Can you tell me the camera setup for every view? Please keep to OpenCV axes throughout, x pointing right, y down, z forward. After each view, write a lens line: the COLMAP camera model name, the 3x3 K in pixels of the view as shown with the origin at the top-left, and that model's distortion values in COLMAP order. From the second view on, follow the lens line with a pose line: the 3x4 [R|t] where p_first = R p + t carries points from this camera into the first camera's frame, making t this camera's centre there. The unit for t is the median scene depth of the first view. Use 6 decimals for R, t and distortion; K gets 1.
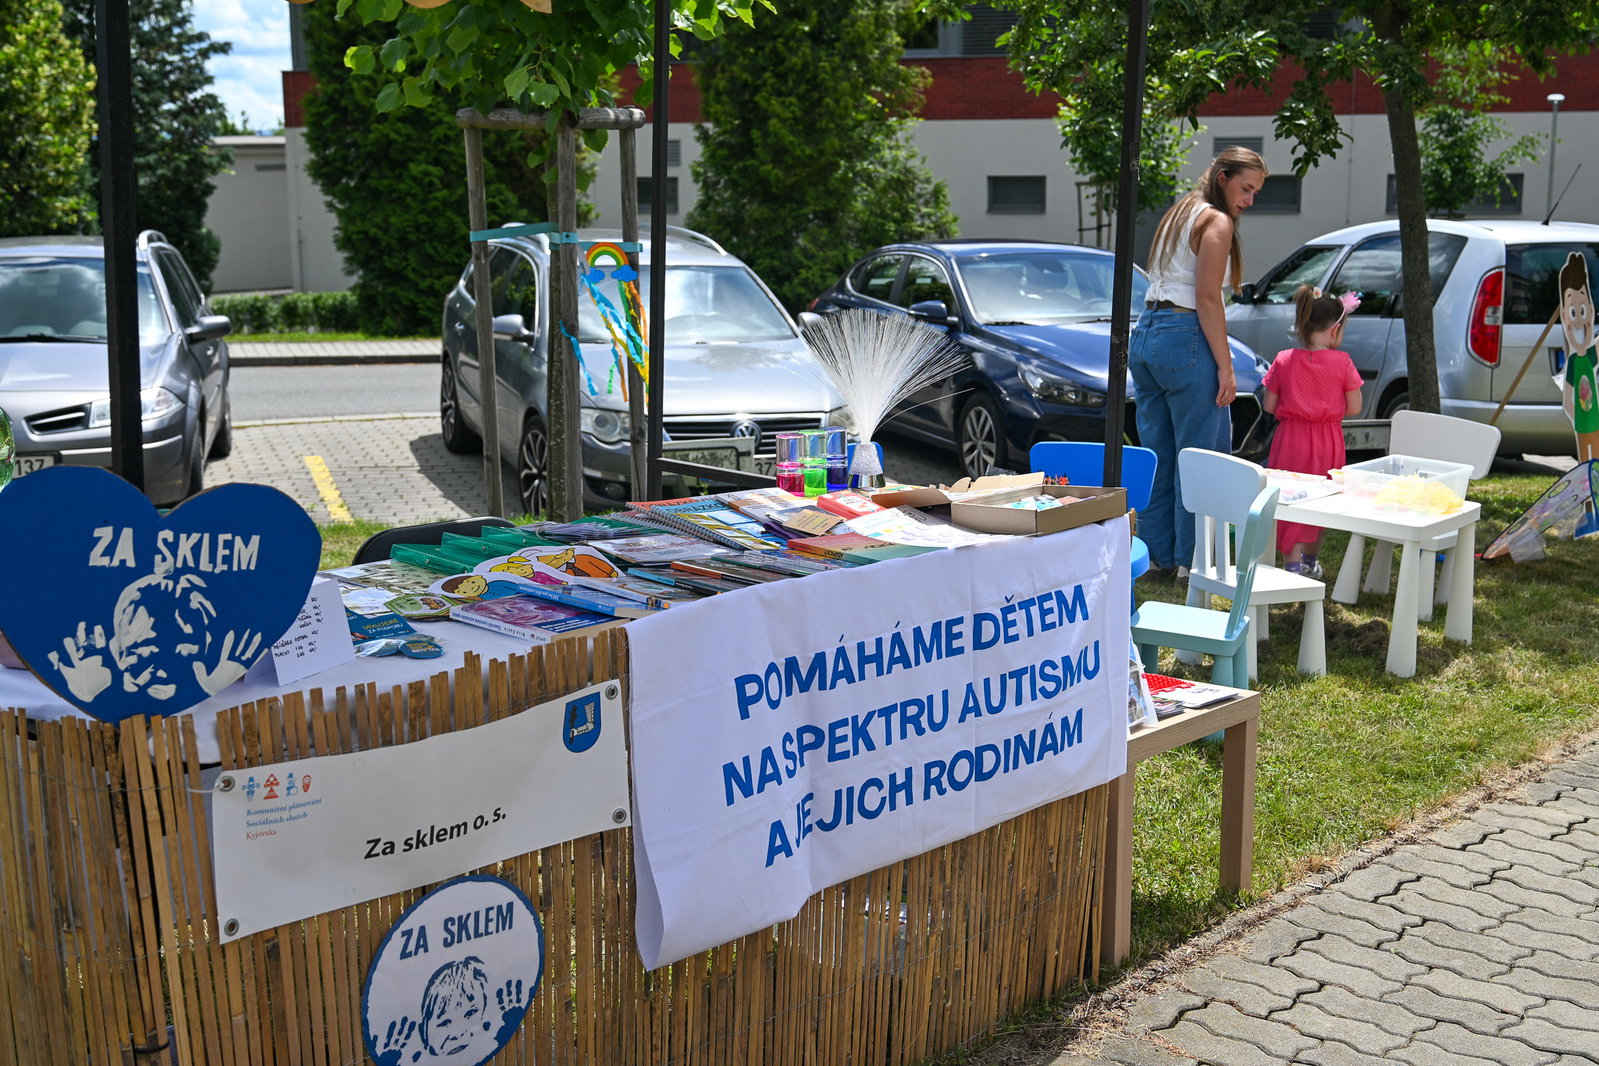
lens RADIAL K [[1970.1, 0, 798.6], [0, 1970.1, 529.3], [0, 0, 1]] dist [-0.015381, 0.000000]
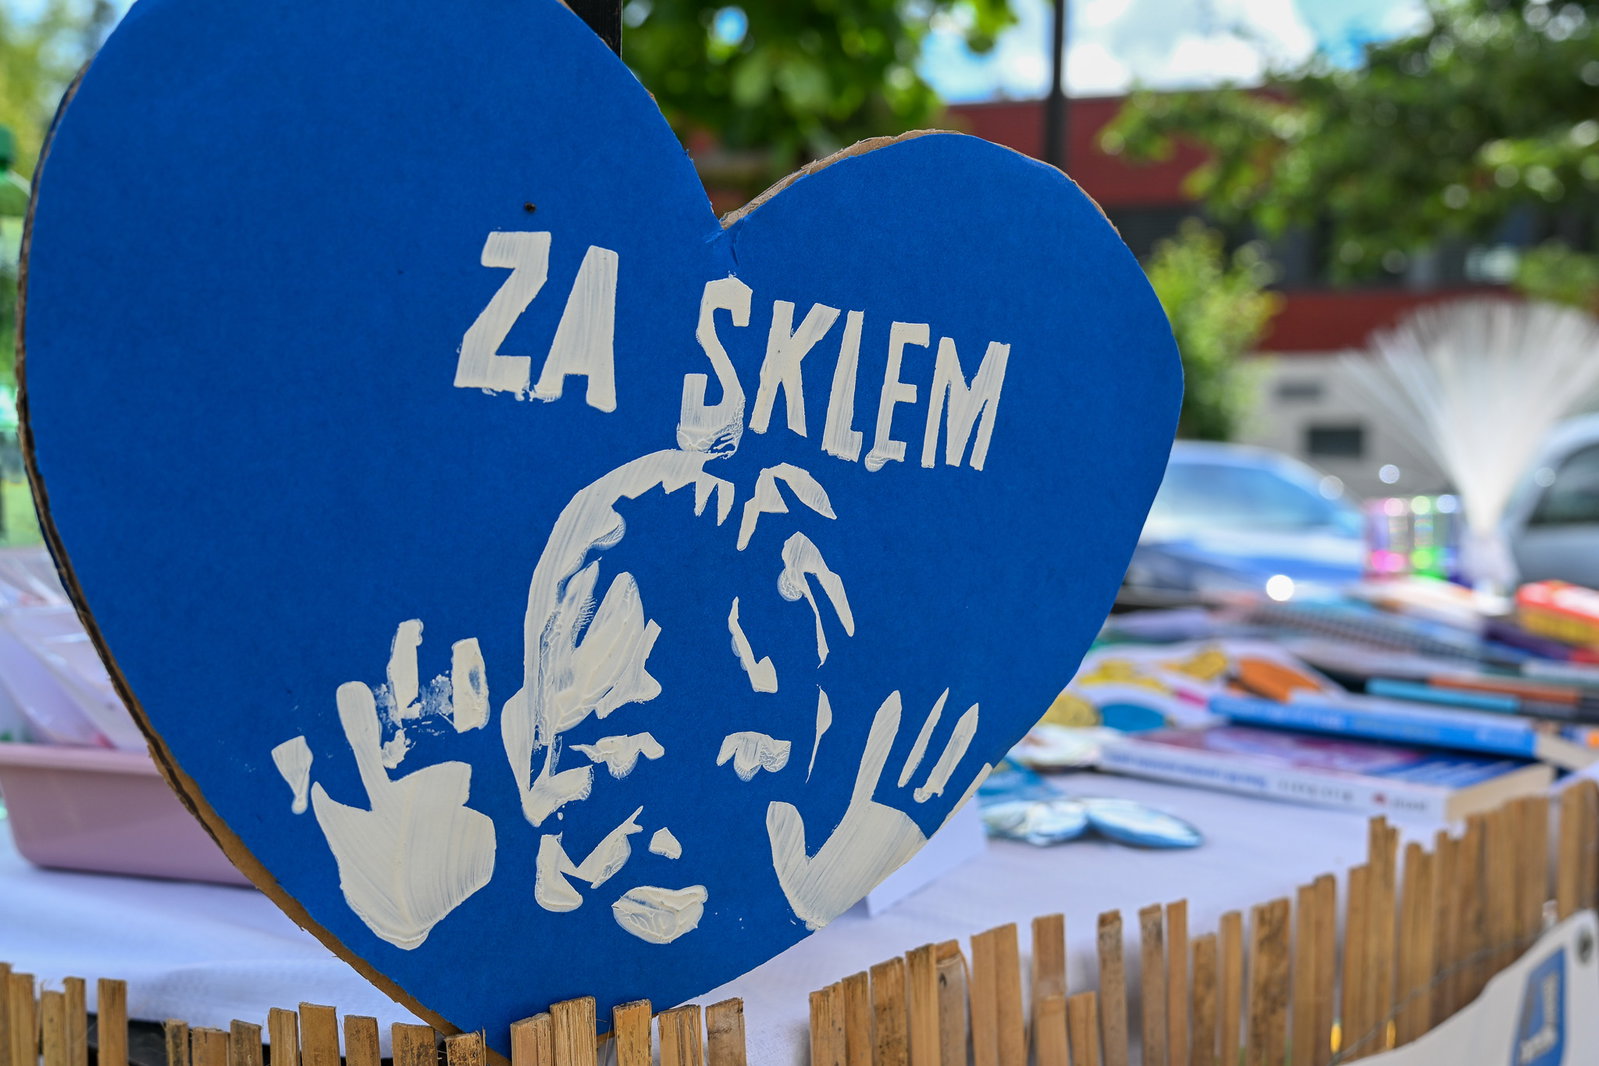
lens RADIAL K [[2075.2, 0, 799.4], [0, 2075.2, 537.2], [0, 0, 1]] dist [-0.001095, 0.000000]
pose [[0.999994, -0.003445, 0.000857, -0.307868], [0.003528, 0.990981, -0.133956, 0.070506], [-0.000387, 0.133958, 0.990987, 0.719908]]
